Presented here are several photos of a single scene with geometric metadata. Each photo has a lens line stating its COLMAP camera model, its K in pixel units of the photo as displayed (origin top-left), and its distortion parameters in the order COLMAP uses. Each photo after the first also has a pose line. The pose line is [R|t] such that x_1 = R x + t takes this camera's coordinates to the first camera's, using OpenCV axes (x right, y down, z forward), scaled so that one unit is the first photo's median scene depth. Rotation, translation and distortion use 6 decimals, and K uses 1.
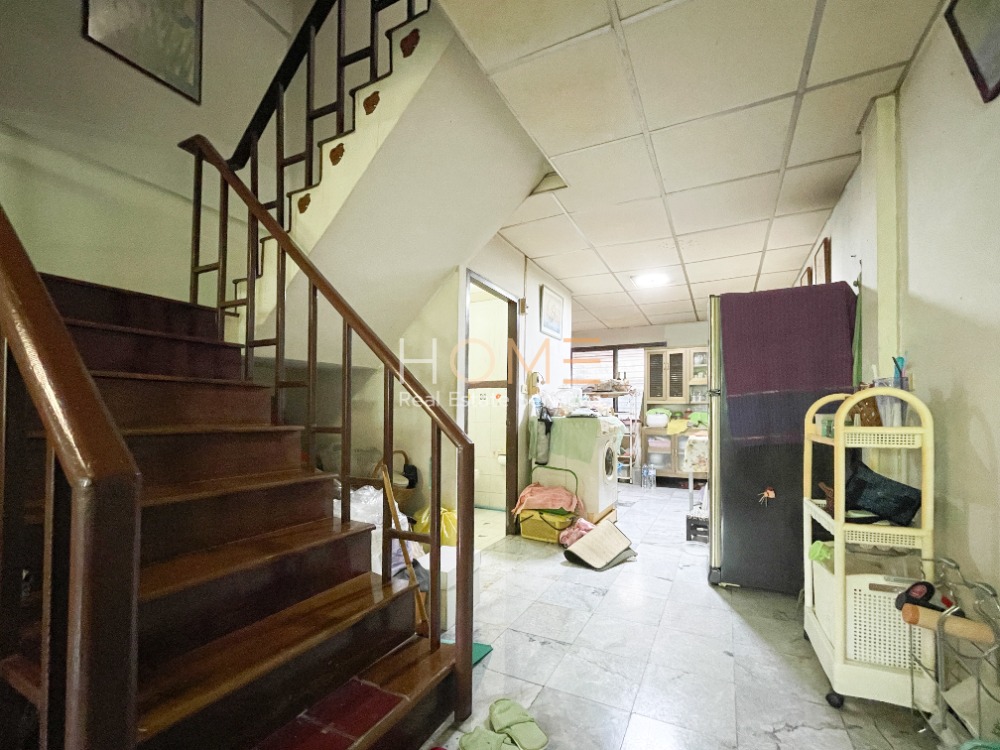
lens RADIAL K [[433.2, 0, 498.6], [0, 433.2, 412.1], [0, 0, 1]] dist [-0.001463, -0.000091]
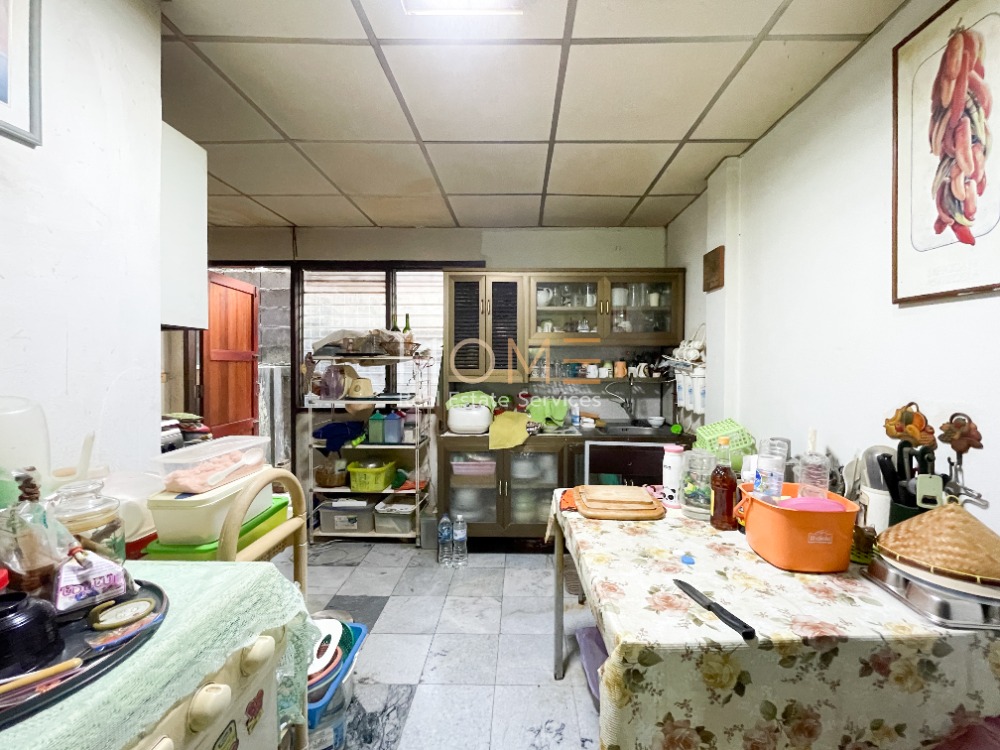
lens RADIAL K [[433.2, 0, 503.1], [0, 433.2, 368.7], [0, 0, 1]] dist [-0.001463, -0.000091]
pose [[0.905614, -0.008469, 0.424018, 0.190919], [-0.002390, 0.999683, 0.025073, -0.046746], [-0.424096, -0.023720, 0.905307, 0.533641]]
